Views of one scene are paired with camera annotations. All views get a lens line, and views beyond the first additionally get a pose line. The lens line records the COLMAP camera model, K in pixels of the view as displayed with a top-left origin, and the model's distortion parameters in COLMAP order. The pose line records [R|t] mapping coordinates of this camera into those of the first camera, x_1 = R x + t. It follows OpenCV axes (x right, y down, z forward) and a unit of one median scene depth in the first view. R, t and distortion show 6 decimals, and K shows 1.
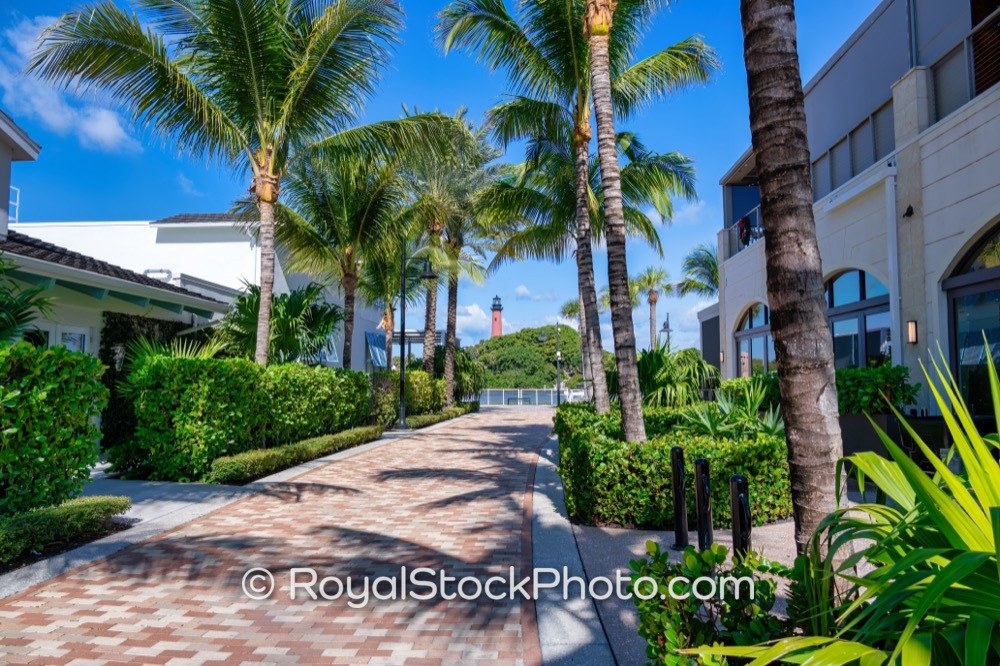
lens RADIAL K [[670.3, 0, 500.0], [0, 670.3, 333.0], [0, 0, 1]] dist [-0.006461, 0.001729]
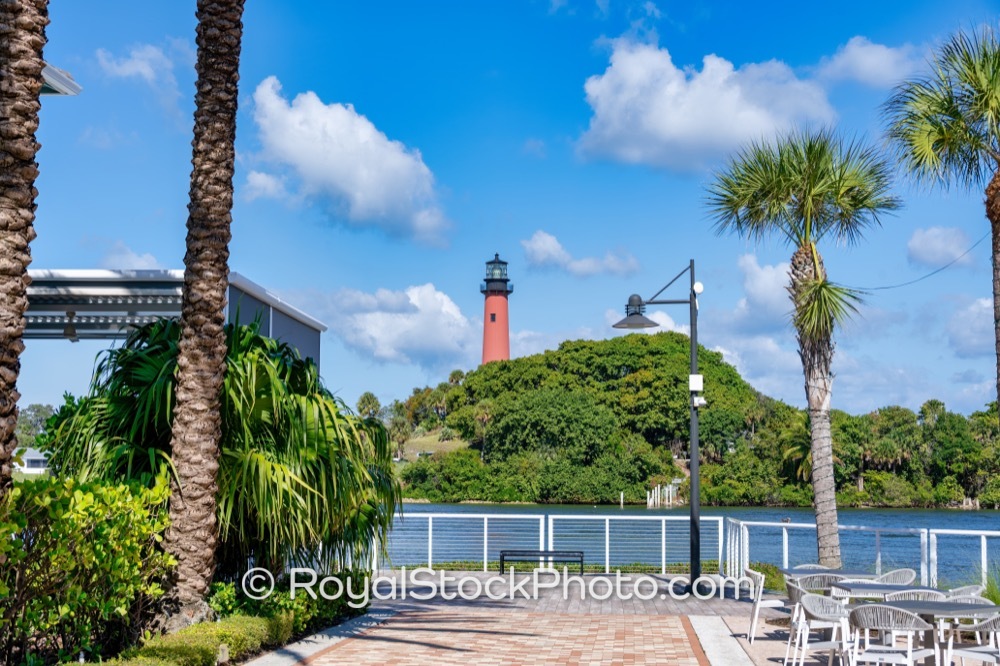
lens RADIAL K [[1692.8, 0, 500.0], [0, 1692.8, 333.0], [0, 0, 1]] dist [0.014195, 0.015178]
pose [[0.999943, 0.009631, -0.004530, 0.020975], [-0.009699, 0.999840, -0.015029, 0.031137], [0.004384, 0.015072, 0.999877, 0.484319]]
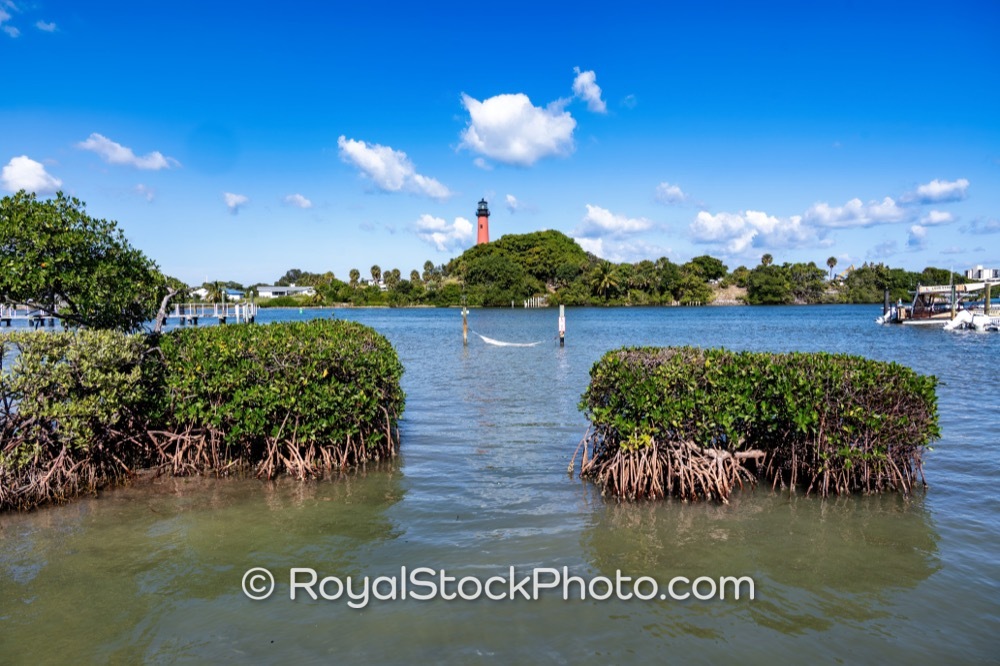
lens RADIAL K [[678.4, 0, 500.0], [0, 678.4, 333.0], [0, 0, 1]] dist [0.001583, -0.000662]
pose [[0.998431, -0.004613, -0.055802, 0.736207], [0.011267, 0.992767, 0.119529, 0.131778], [0.054847, -0.119971, 0.991261, 1.299993]]
